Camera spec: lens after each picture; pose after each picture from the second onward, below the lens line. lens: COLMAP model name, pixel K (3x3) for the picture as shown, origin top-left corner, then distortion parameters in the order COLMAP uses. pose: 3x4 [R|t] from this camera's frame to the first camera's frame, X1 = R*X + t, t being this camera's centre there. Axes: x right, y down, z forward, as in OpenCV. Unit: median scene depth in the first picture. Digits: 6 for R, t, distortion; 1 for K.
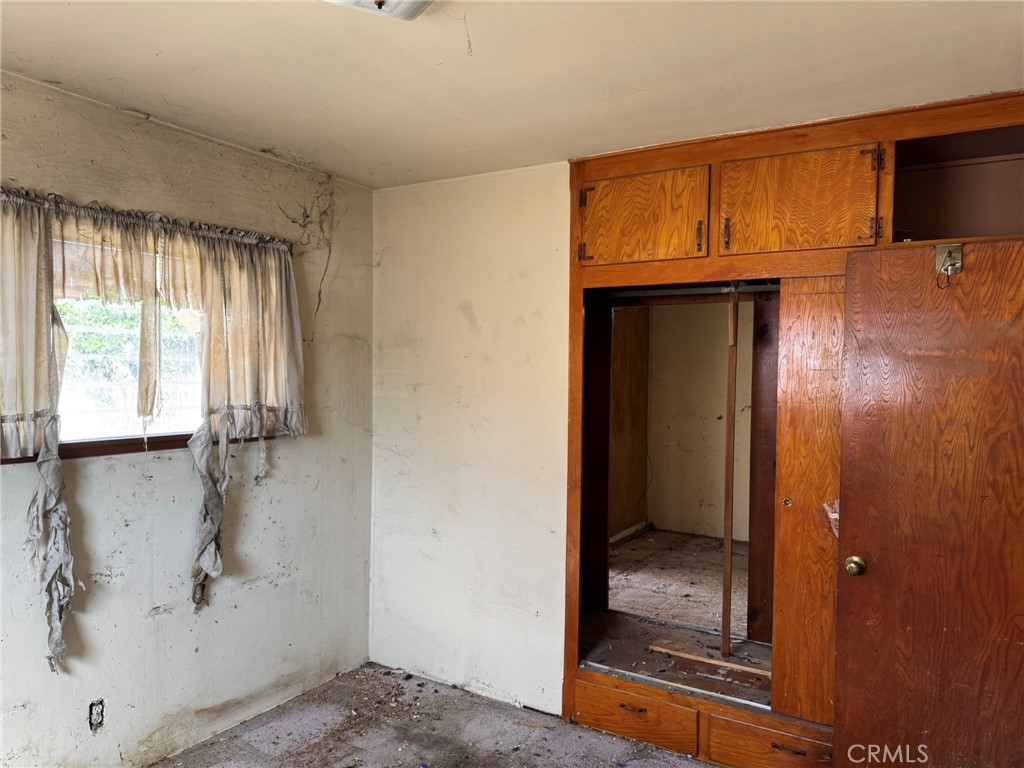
lens RADIAL K [[729.5, 0, 513.3], [0, 729.5, 392.1], [0, 0, 1]] dist [0.051150, -0.057693]
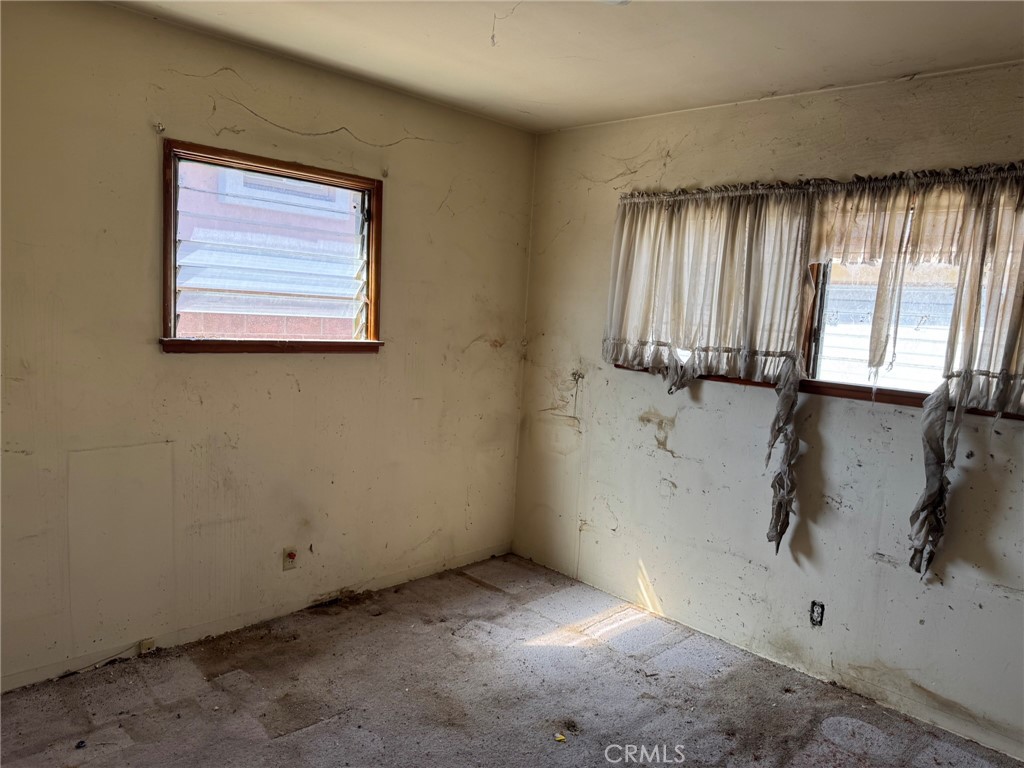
lens RADIAL K [[729.5, 0, 512.4], [0, 729.5, 389.7], [0, 0, 1]] dist [0.051150, -0.057693]
pose [[-0.226616, 0.085031, -0.970265, 0.633212], [-0.095941, 0.989388, 0.109115, -0.001812], [0.969247, 0.117816, -0.216053, 0.700184]]
